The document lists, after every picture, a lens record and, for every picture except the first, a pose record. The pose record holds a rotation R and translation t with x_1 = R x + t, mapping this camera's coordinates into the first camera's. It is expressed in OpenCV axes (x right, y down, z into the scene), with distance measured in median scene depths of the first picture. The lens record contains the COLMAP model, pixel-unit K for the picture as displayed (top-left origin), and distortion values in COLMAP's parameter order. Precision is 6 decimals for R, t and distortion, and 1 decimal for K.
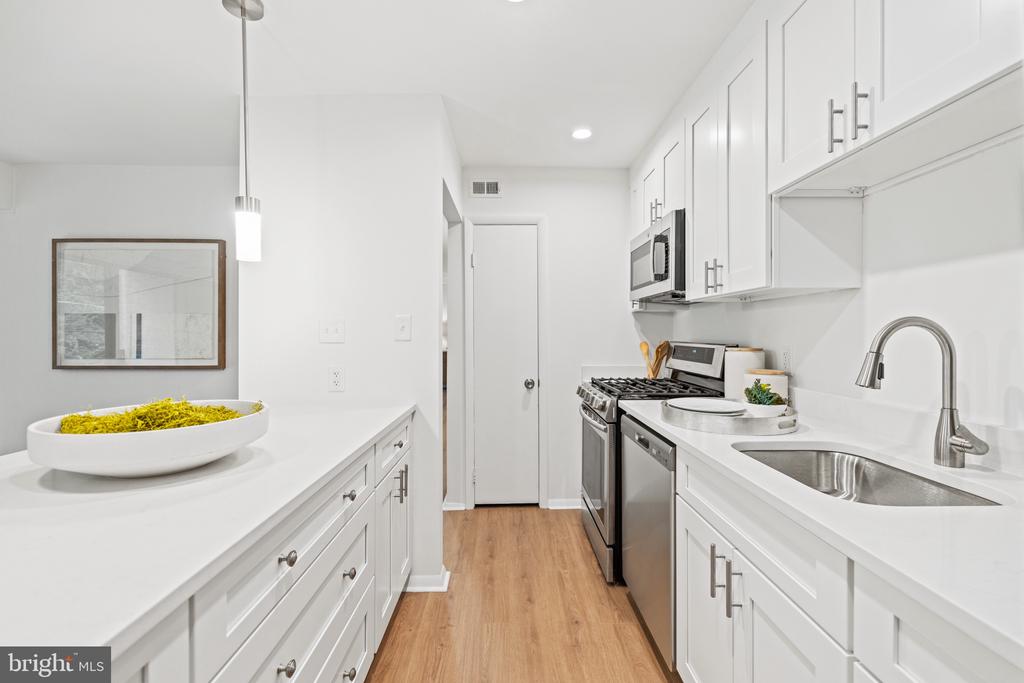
lens RADIAL K [[444.8, 0, 513.2], [0, 444.8, 332.7], [0, 0, 1]] dist [0.001392, 0.000133]
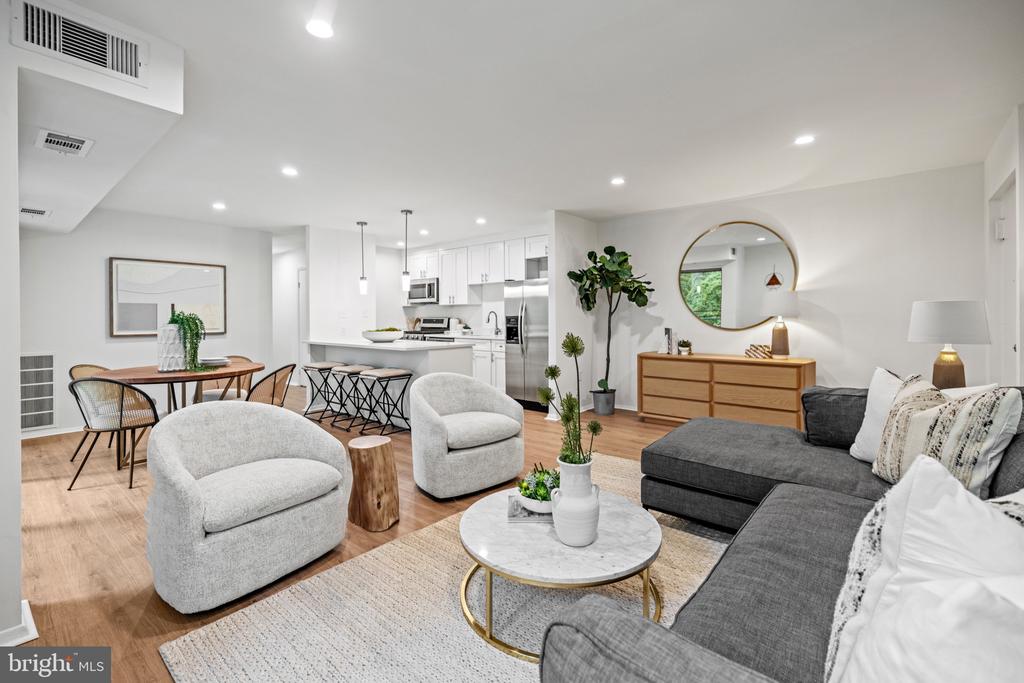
lens RADIAL K [[437.2, 0, 513.3], [0, 437.2, 317.2], [0, 0, 1]] dist [0.000356, 0.000064]
pose [[0.638358, -0.004006, 0.769729, -1.312429], [0.011313, 0.999927, -0.004178, 0.031628], [-0.769657, 0.011375, 0.638357, -1.130320]]
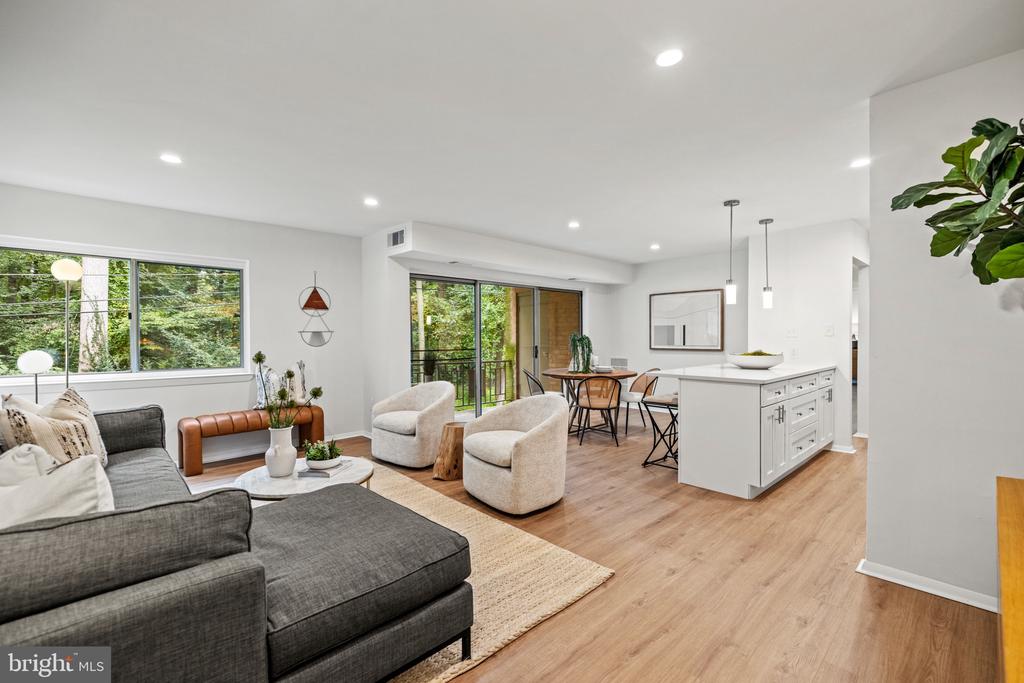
lens RADIAL K [[442.8, 0, 525.7], [0, 442.8, 342.0], [0, 0, 1]] dist [-0.000938, -0.000050]
pose [[0.699644, 0.005916, -0.714467, 0.185360], [0.000917, 0.999957, 0.009178, 0.019688], [0.714491, -0.007077, 0.699609, -1.111351]]
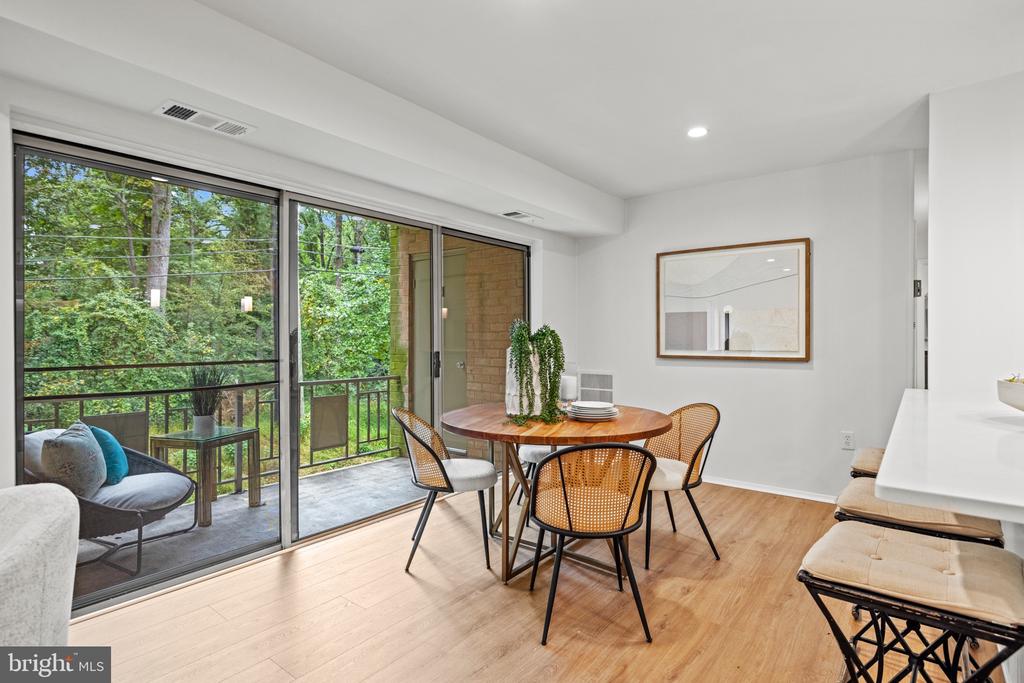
lens RADIAL K [[506.9, 0, 512.0], [0, 506.9, 341.5], [0, 0, 1]] dist [-0.000335, -0.000015]
pose [[0.781615, 0.003874, -0.623749, -0.460870], [-0.000312, 0.999983, 0.005820, 0.028073], [0.623761, -0.004354, 0.781603, -0.365524]]
